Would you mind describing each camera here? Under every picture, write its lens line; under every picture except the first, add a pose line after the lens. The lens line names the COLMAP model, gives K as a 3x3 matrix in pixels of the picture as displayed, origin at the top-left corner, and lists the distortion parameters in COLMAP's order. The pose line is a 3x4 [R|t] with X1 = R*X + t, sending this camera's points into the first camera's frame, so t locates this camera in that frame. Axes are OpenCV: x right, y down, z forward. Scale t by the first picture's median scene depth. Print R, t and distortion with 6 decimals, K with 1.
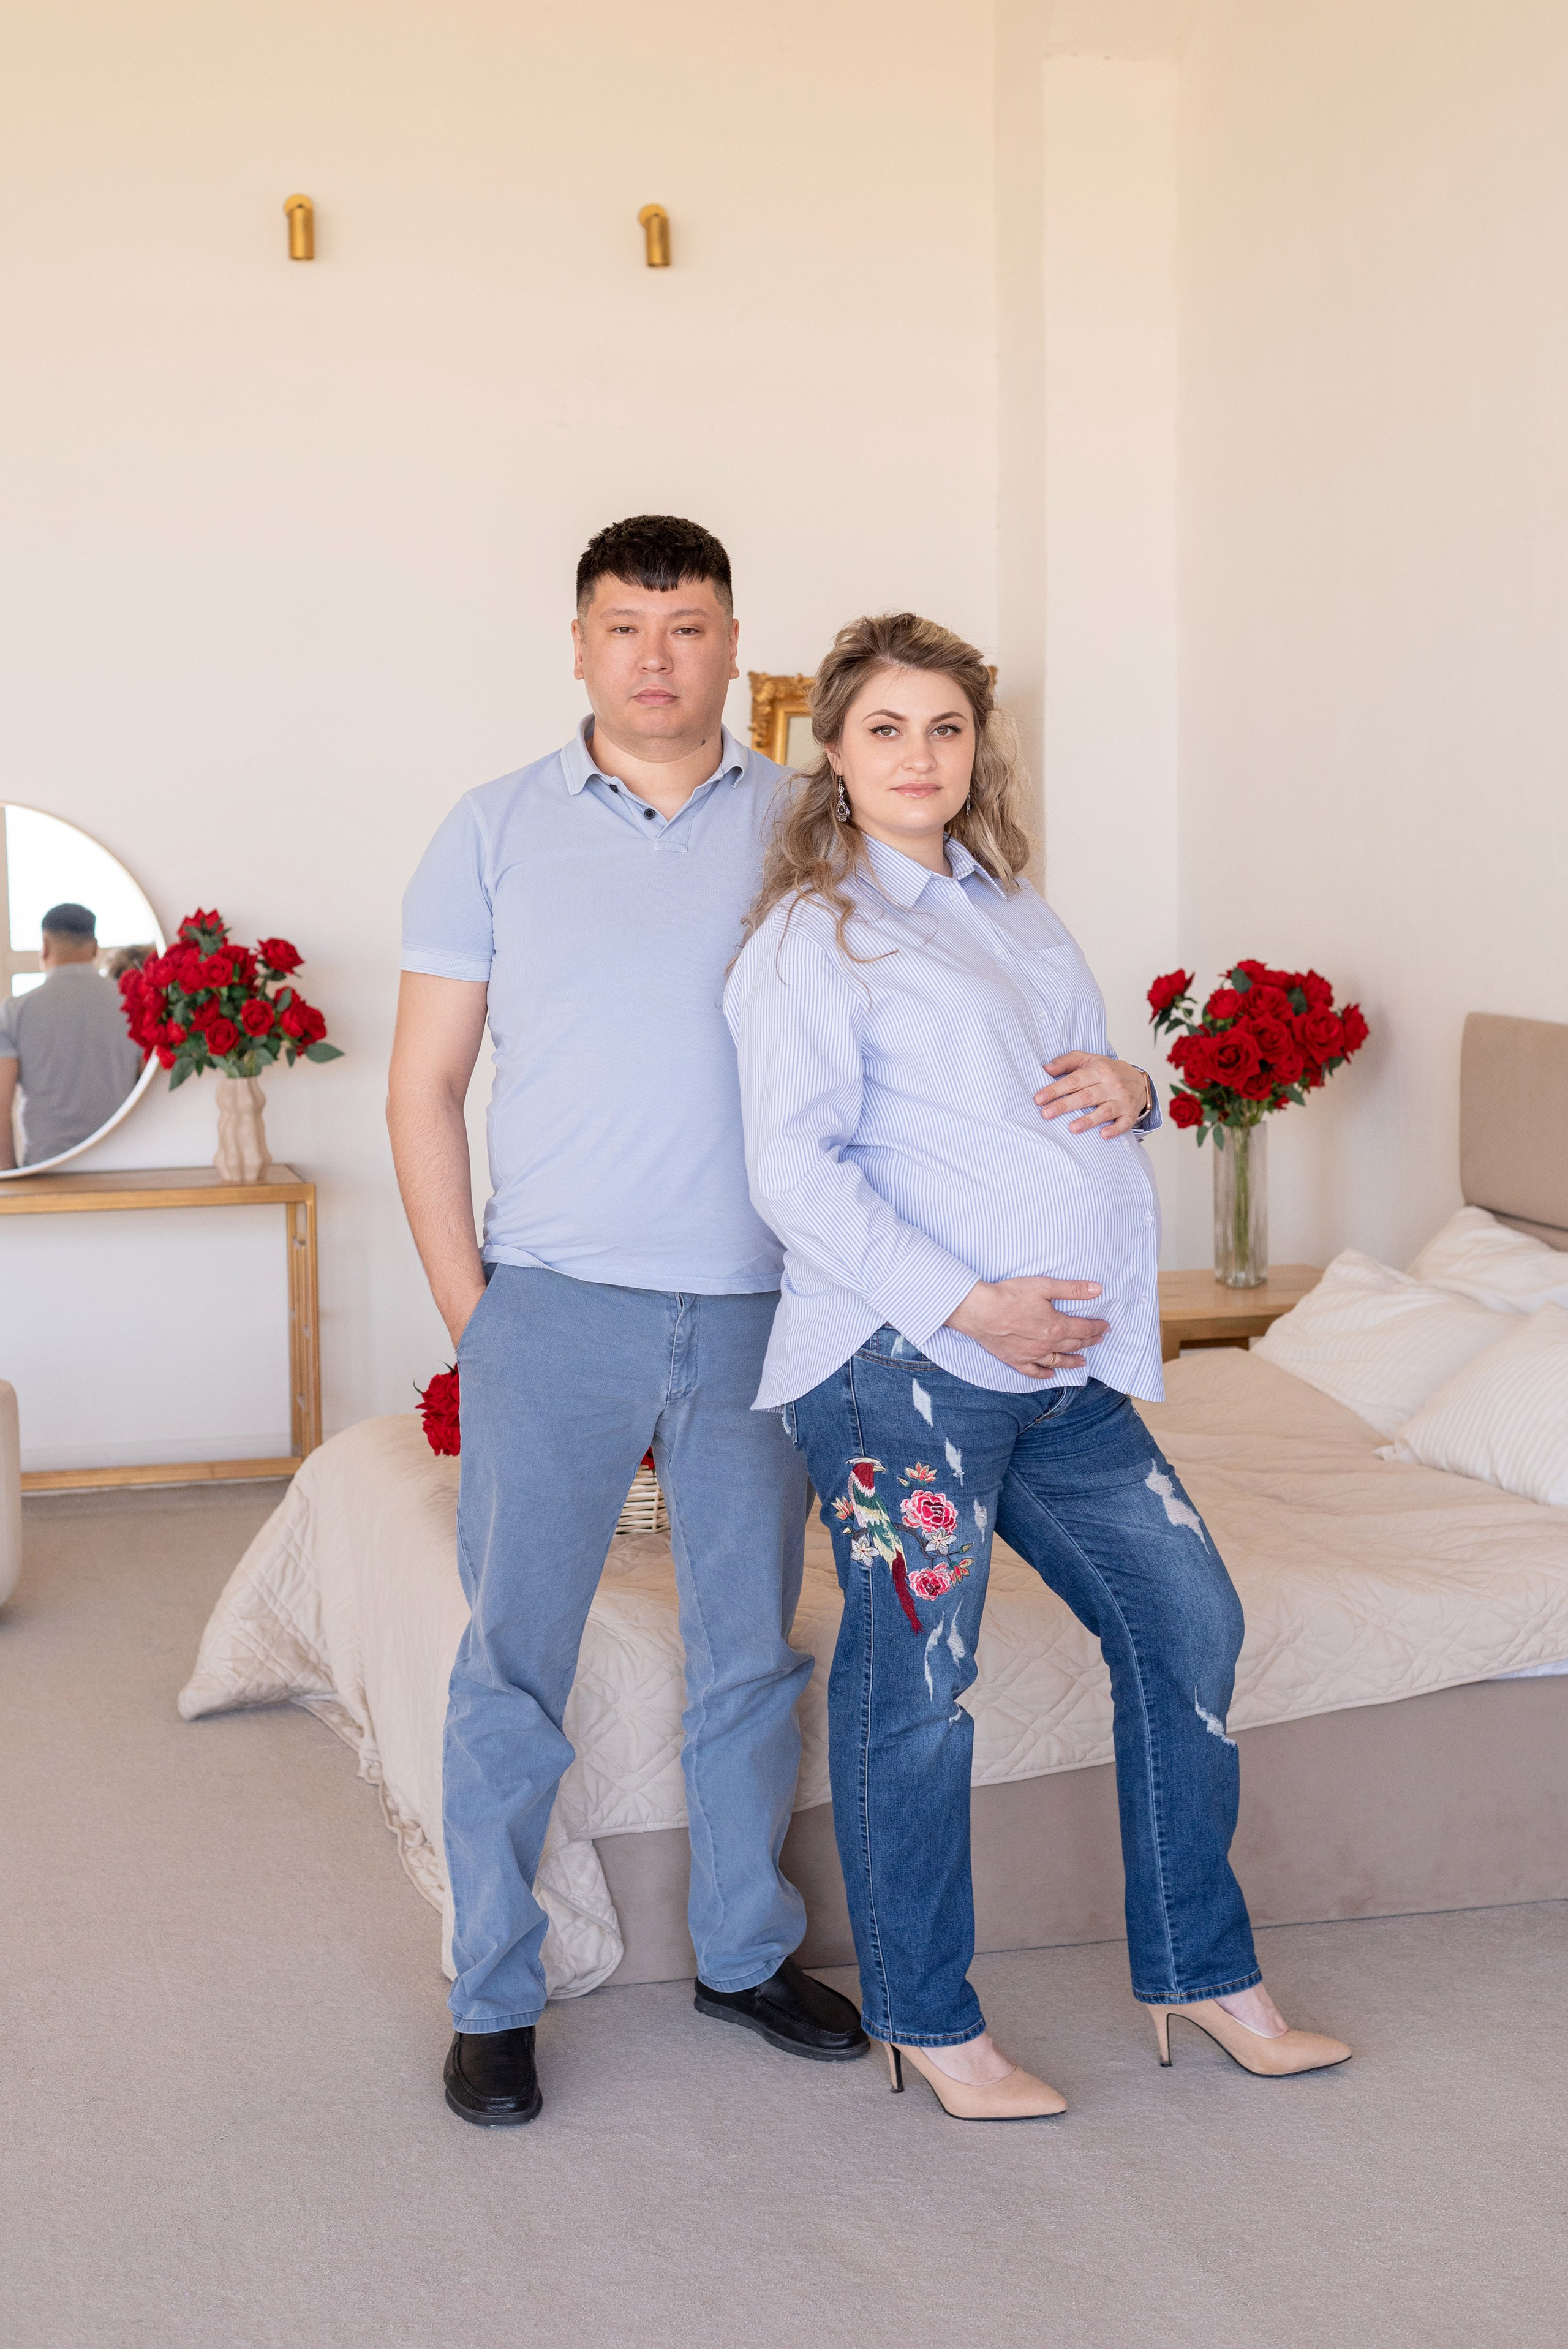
lens RADIAL K [[3485.3, 0, 784.0], [0, 3485.3, 1174.5], [0, 0, 1]] dist [-0.032672, -0.020572]
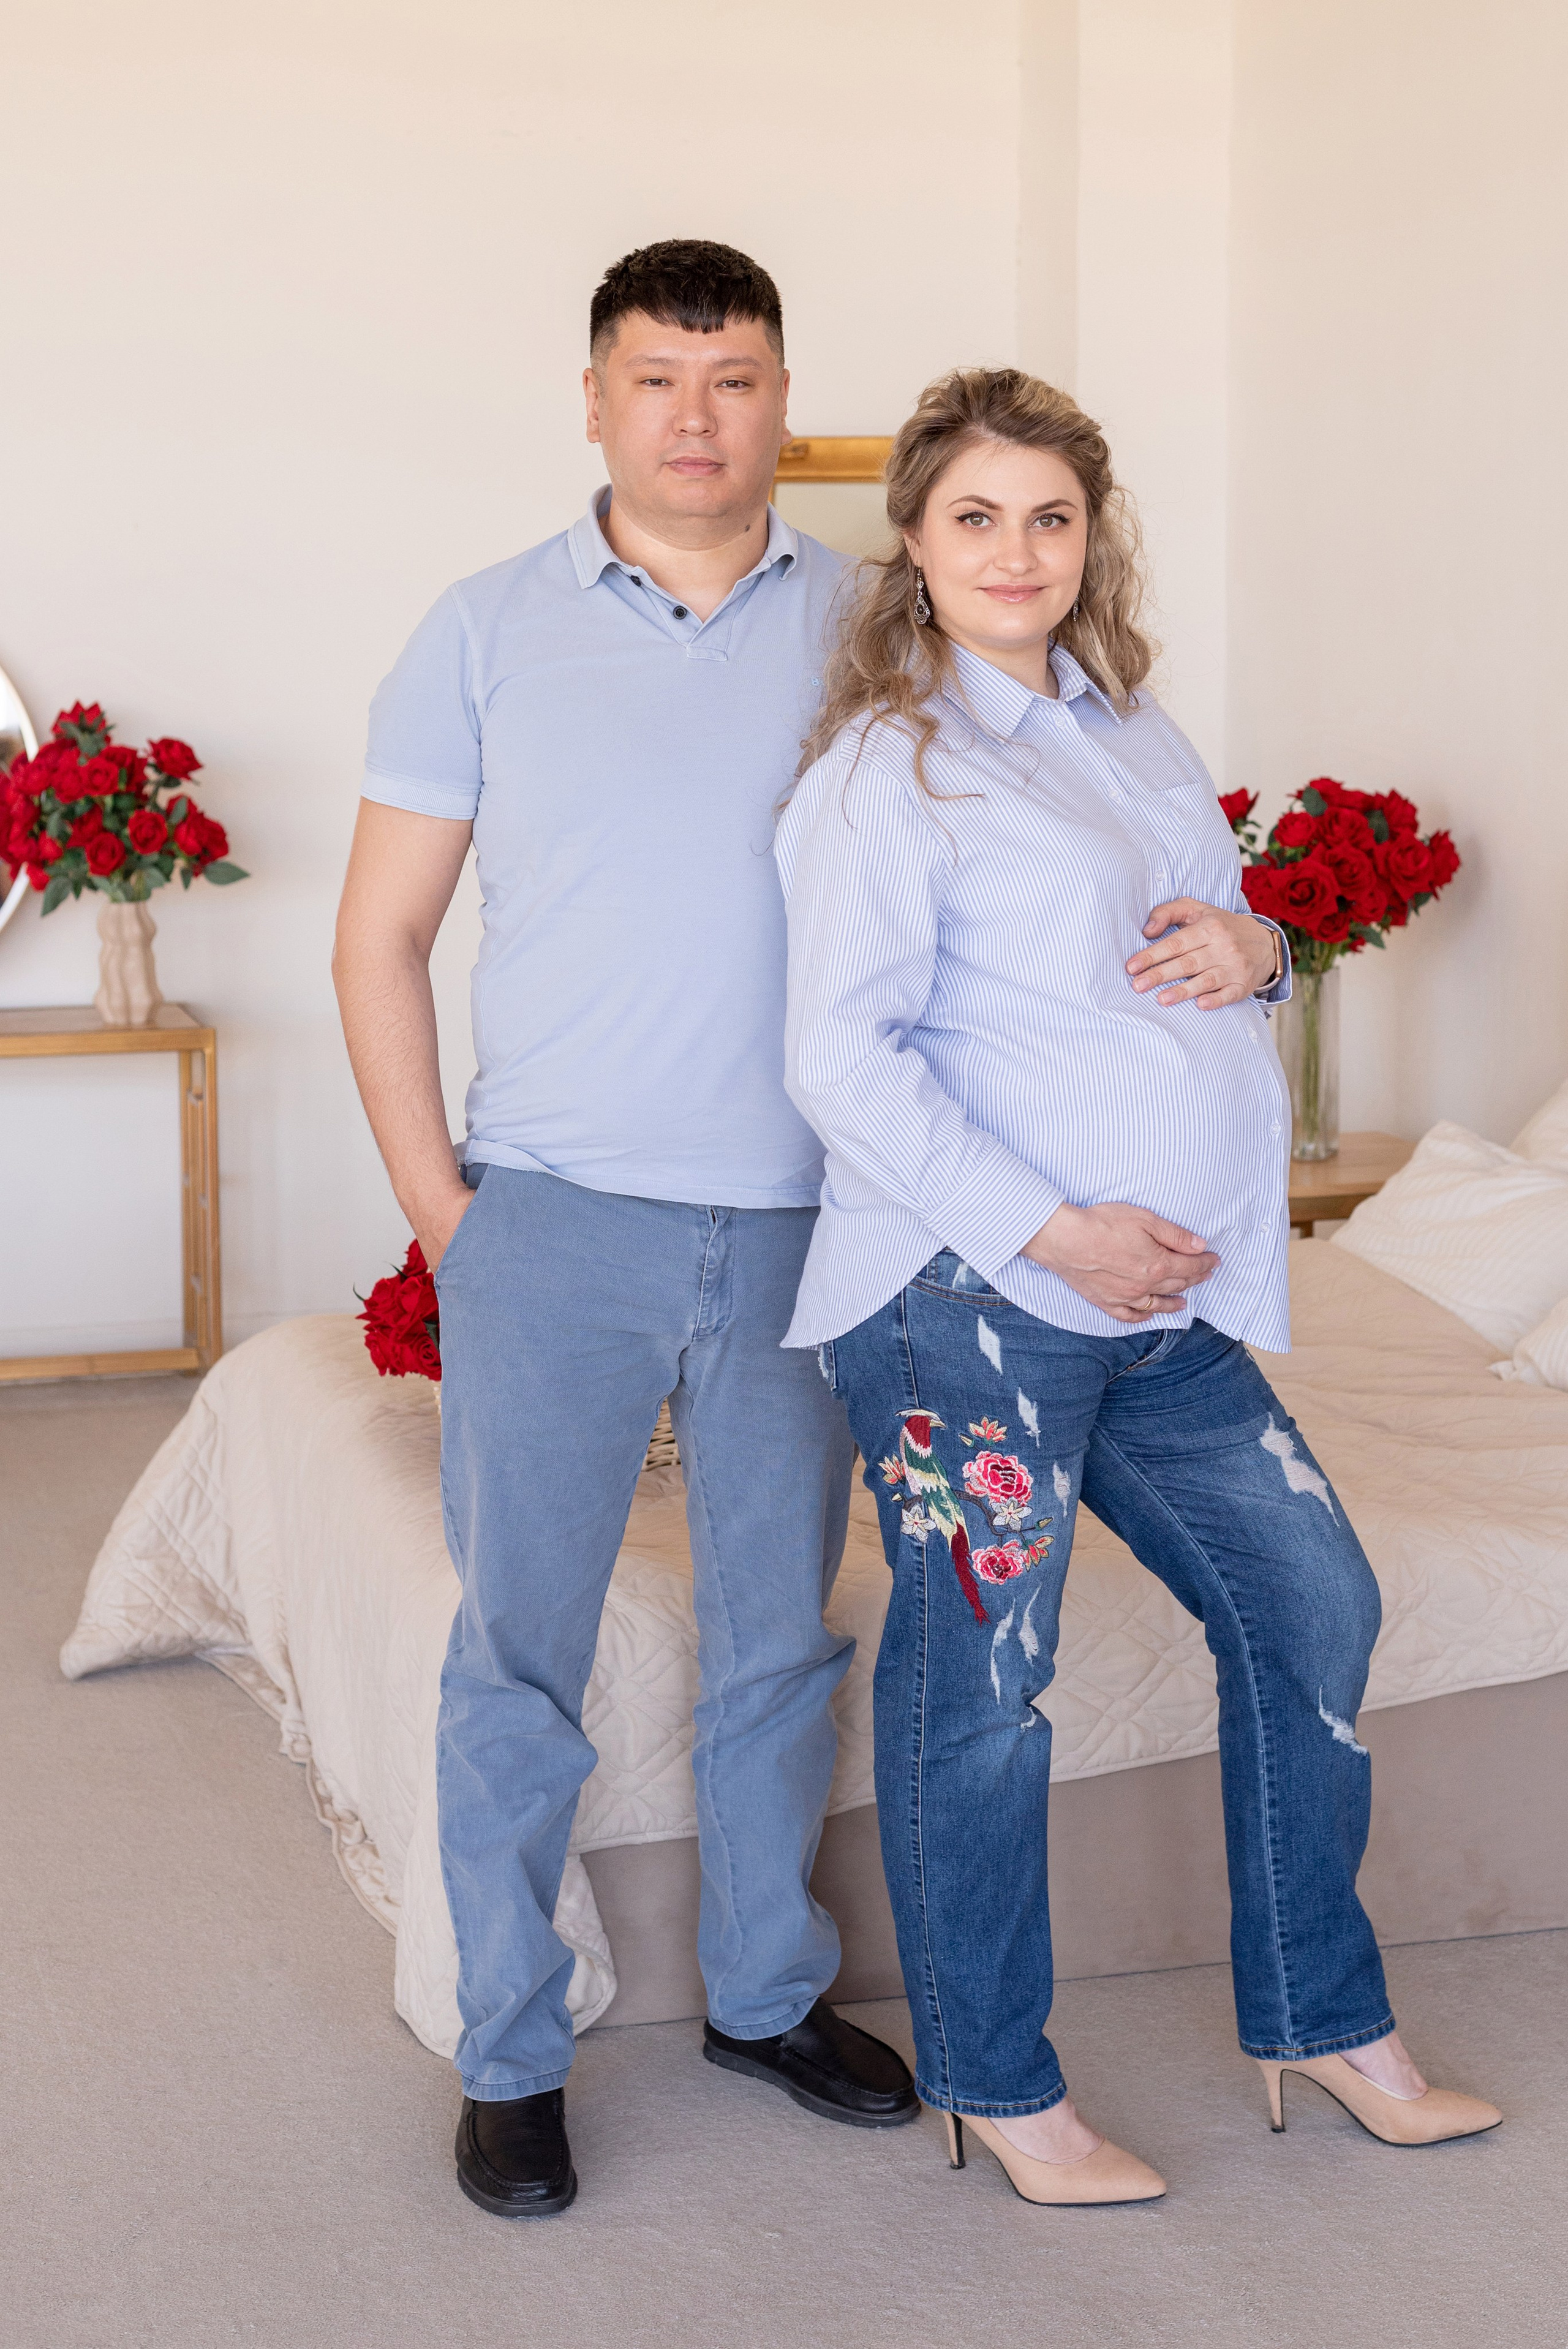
lens RADIAL K [[3876.2, 0, 894.8], [0, 3876.2, 1094.2], [0, 0, 1]] dist [-0.034241, -0.043274]
pose [[0.998765, 0.006211, 0.049288, -0.025110], [-0.007571, 0.999594, 0.027455, -0.013534], [-0.049098, -0.027794, 0.998407, 0.080522]]
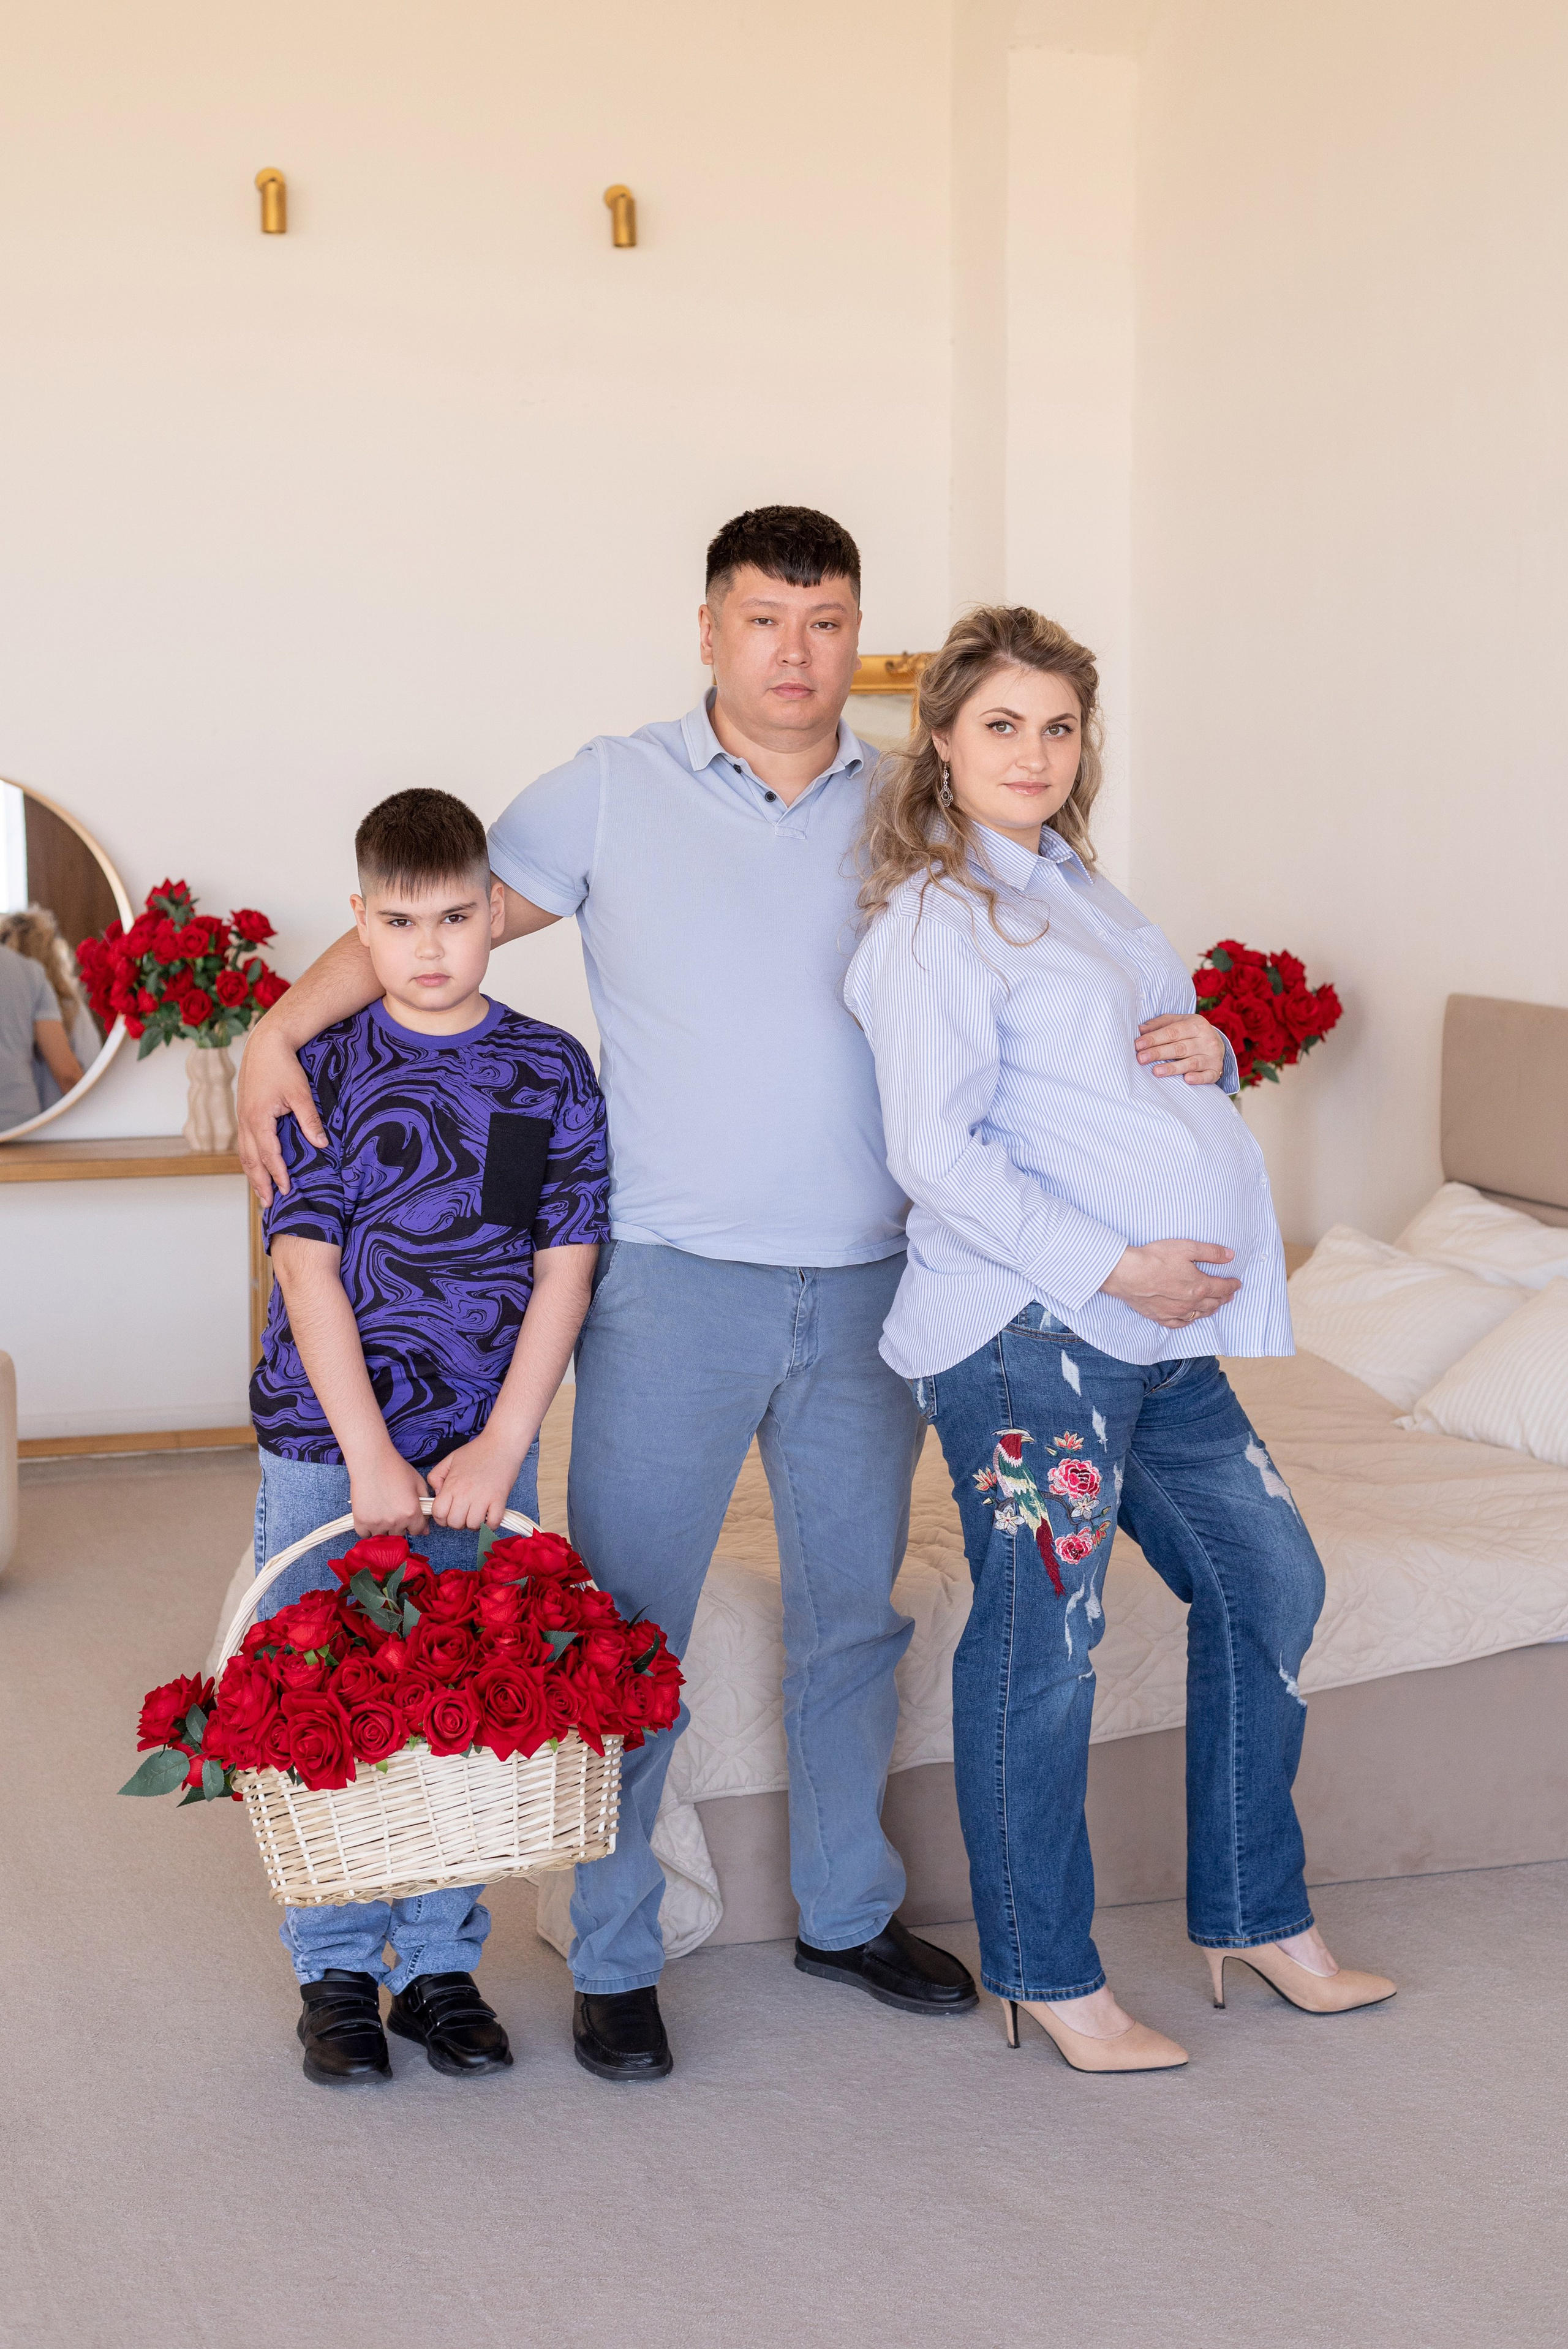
lens RADIAL K [[3482.4, 0, 764.1], [0, 3482.4, 1148.5], [0, 0, 1]] dist [-0.032808, -0.003999]
pose [[0.998285, 0.004883, 0.058332, -0.088897], [-0.005009, 0.999985, 0.002012, -0.002640], [-0.058321, -0.002301, 0.998295, -0.016752]]
